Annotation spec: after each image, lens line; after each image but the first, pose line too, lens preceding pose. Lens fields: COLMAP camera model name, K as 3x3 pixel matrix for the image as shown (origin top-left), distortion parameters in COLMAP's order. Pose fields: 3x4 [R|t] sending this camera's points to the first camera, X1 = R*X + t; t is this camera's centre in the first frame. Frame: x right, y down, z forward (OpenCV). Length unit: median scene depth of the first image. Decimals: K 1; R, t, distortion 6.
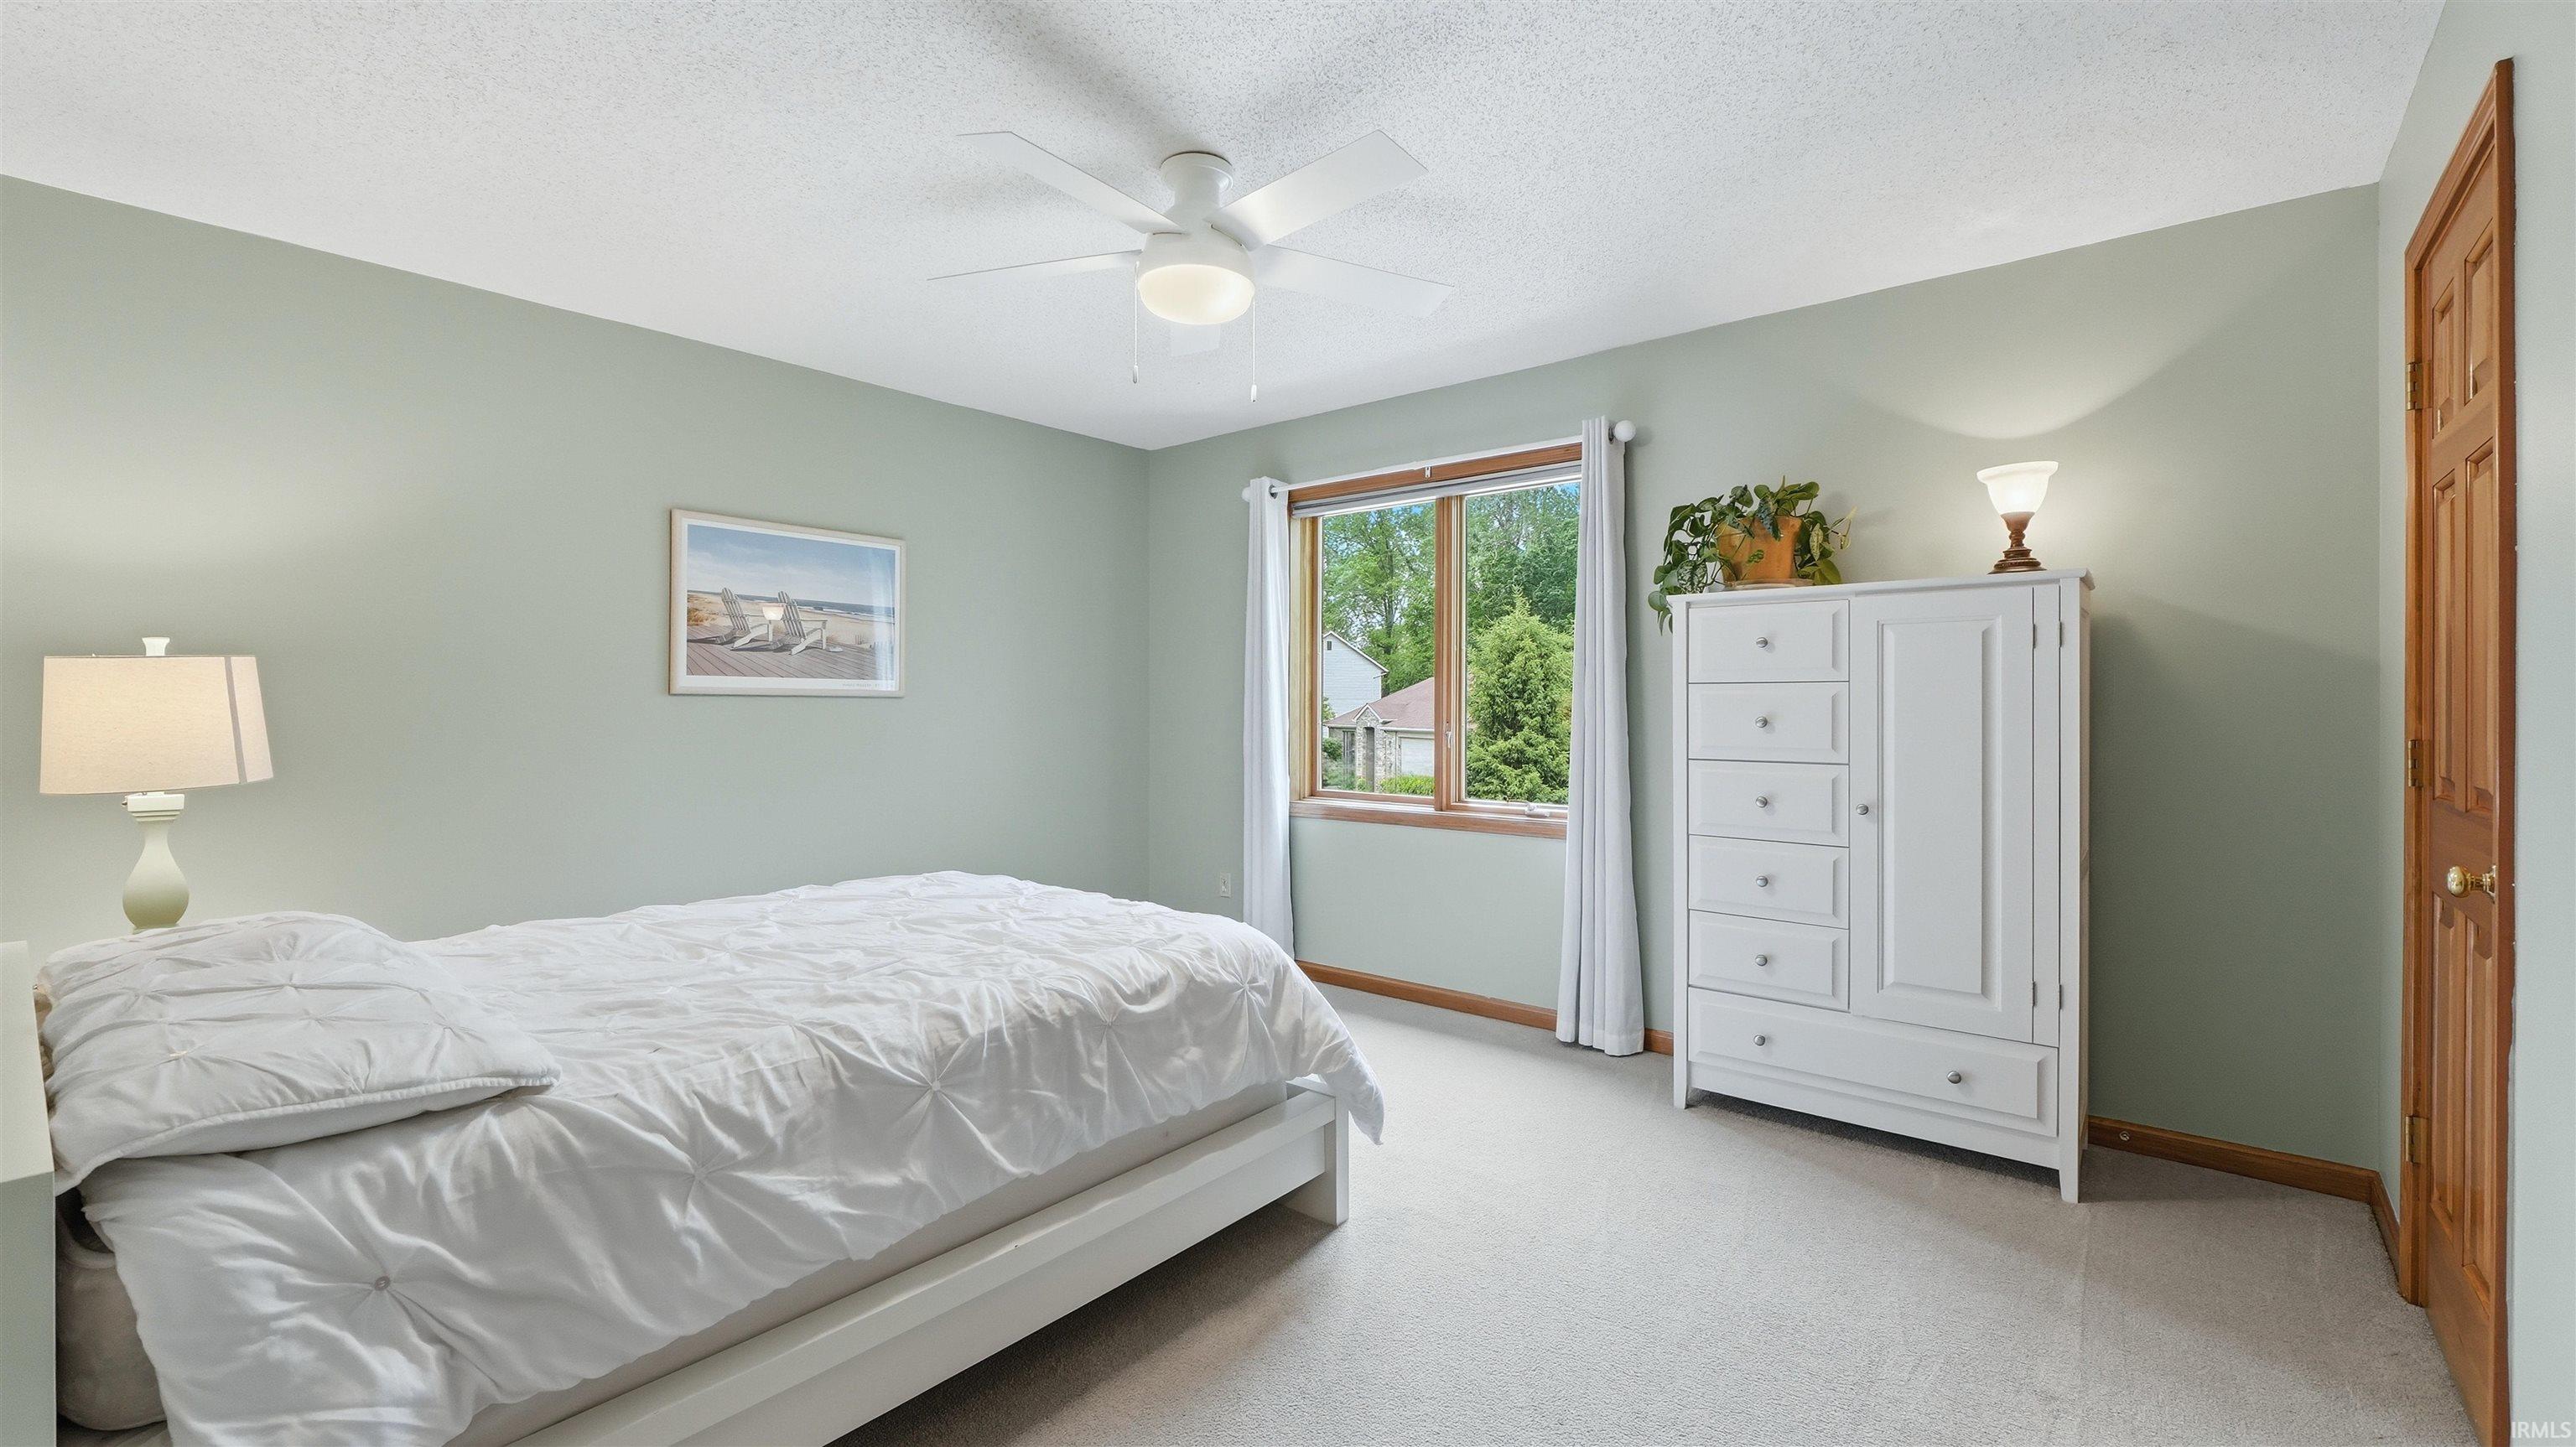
lens RADIAL K [[1072.0, 0, 1289.0], [0, 1072.0, 712.2], [0, 0, 1]] dist [-0.005734, 0.000202]
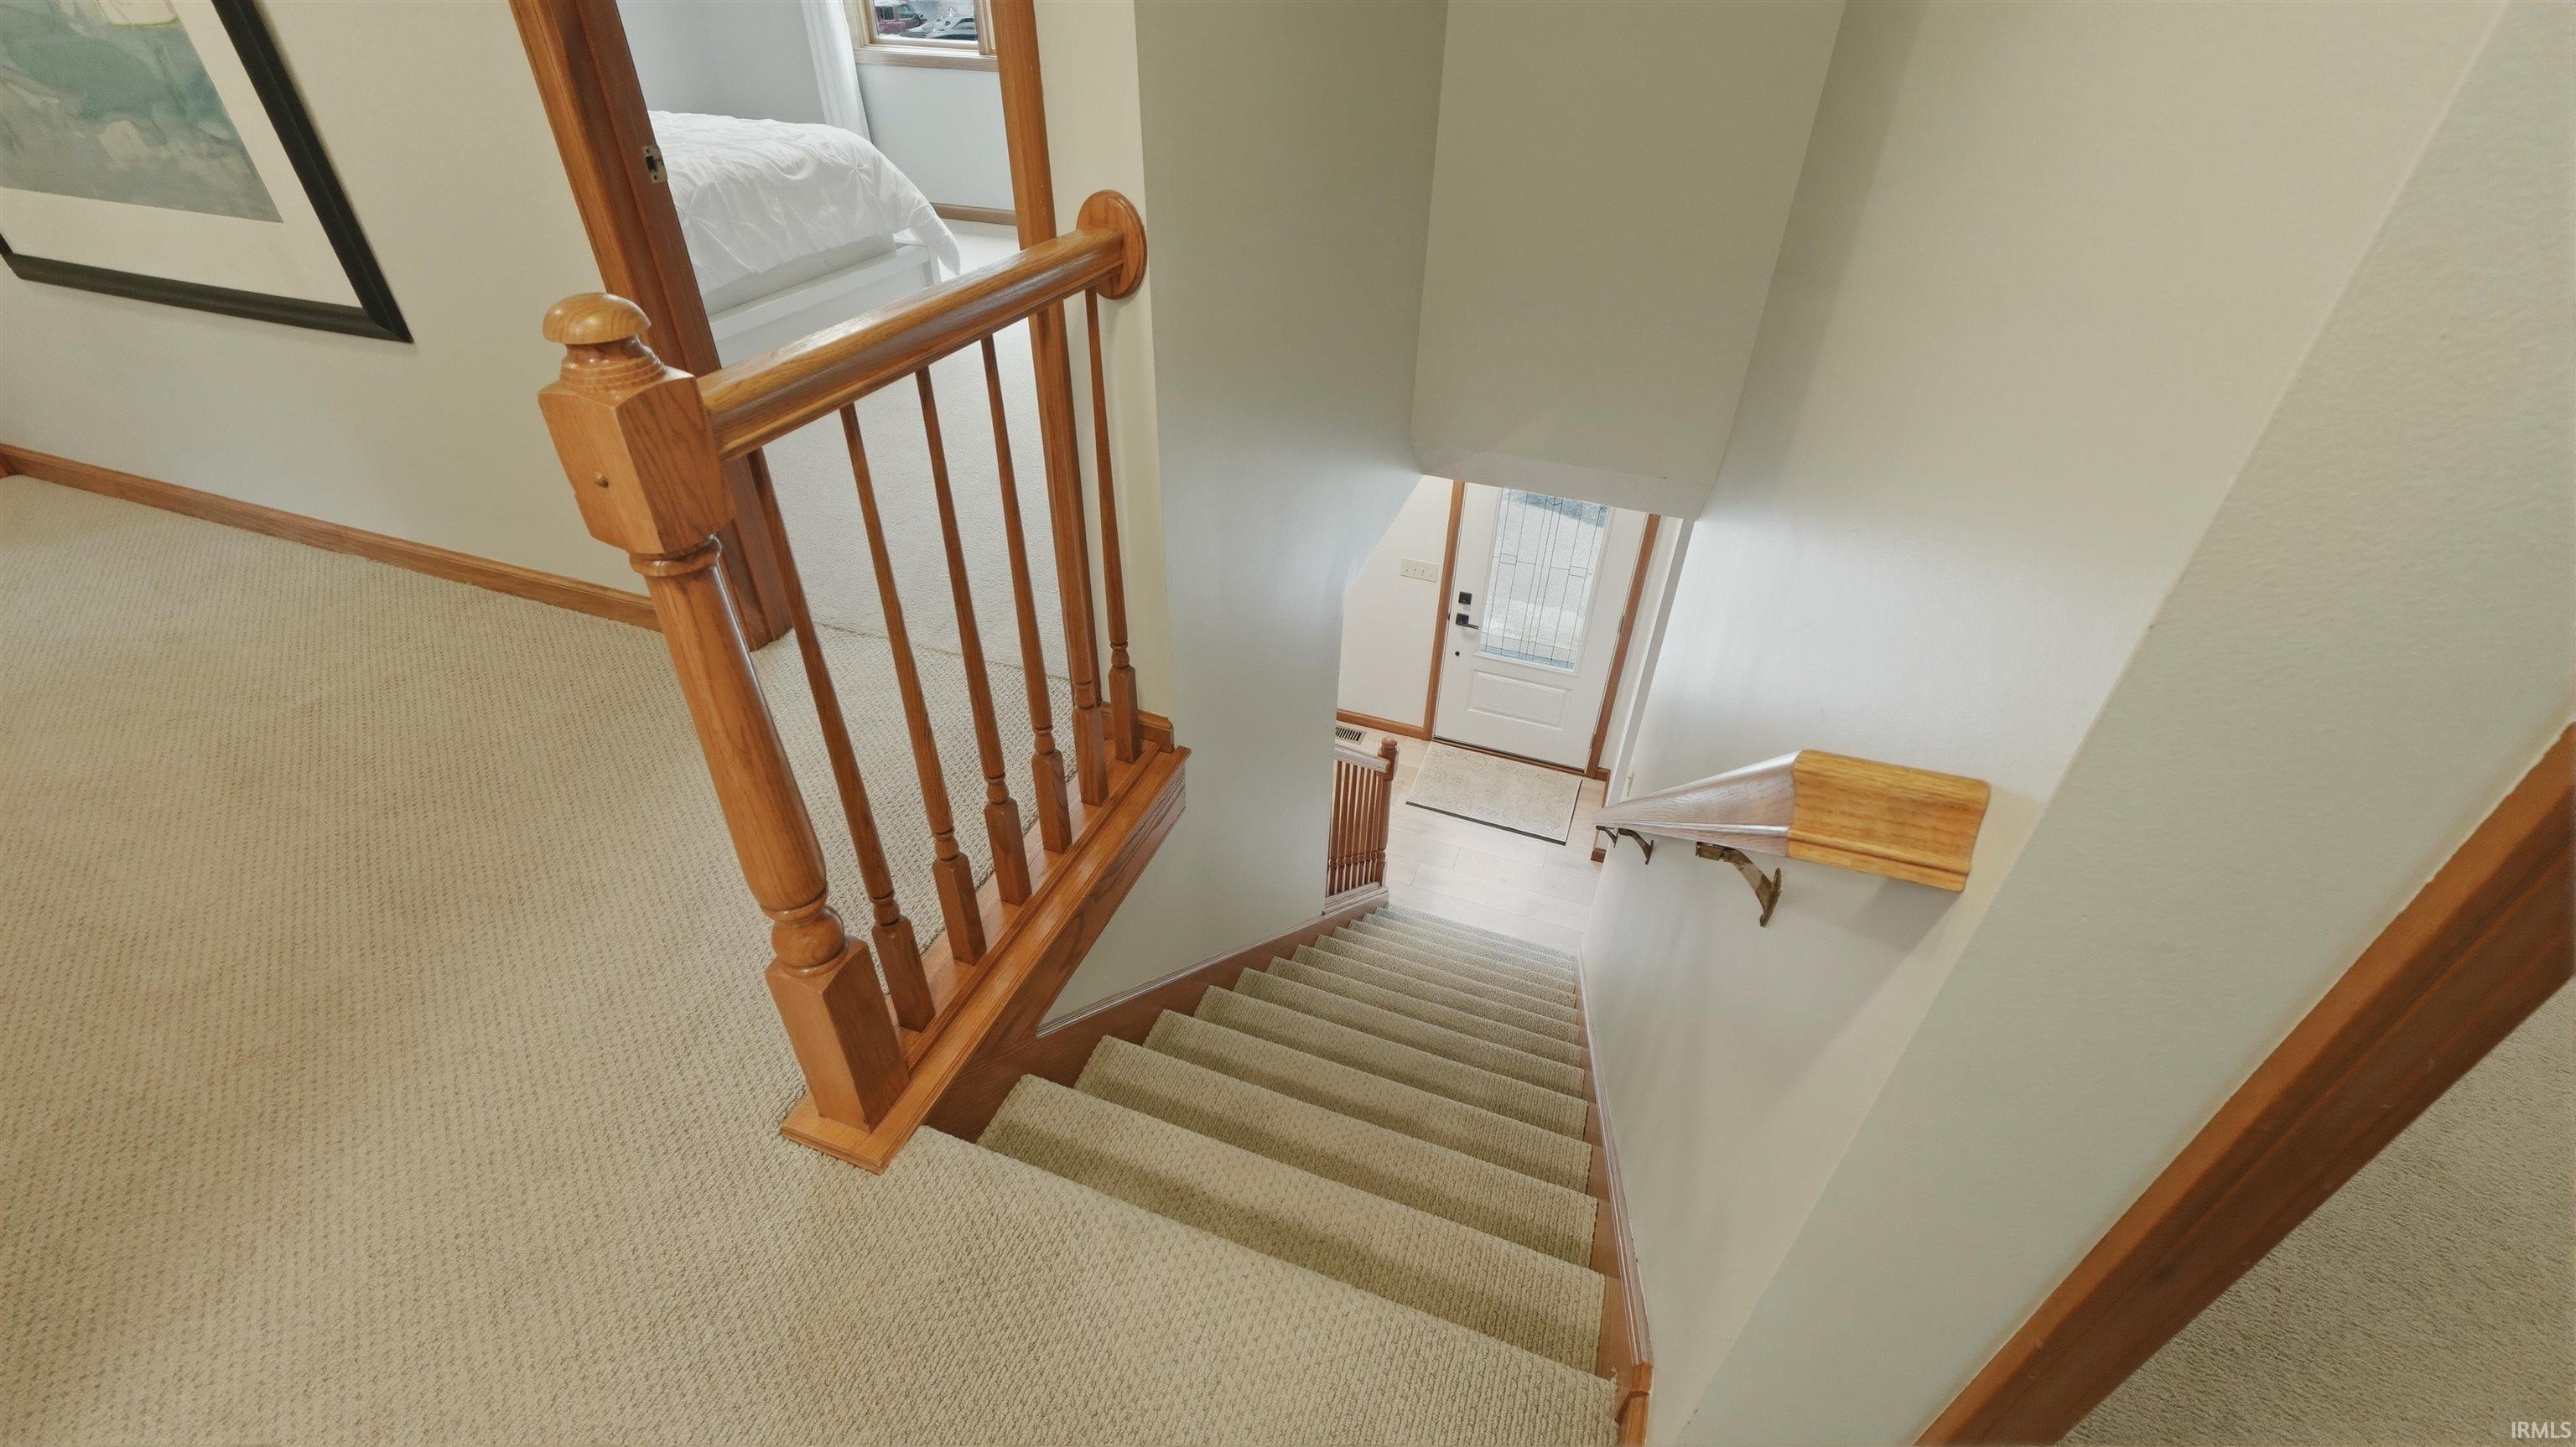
lens RADIAL K [[1072.0, 0, 1295.2], [0, 1072.0, 739.7], [0, 0, 1]] dist [-0.005734, 0.000202]
pose [[0.939918, -0.183167, 0.288105, -0.042446], [-0.024562, 0.805424, 0.592190, -0.021470], [-0.340517, -0.563686, 0.752533, -0.973475]]
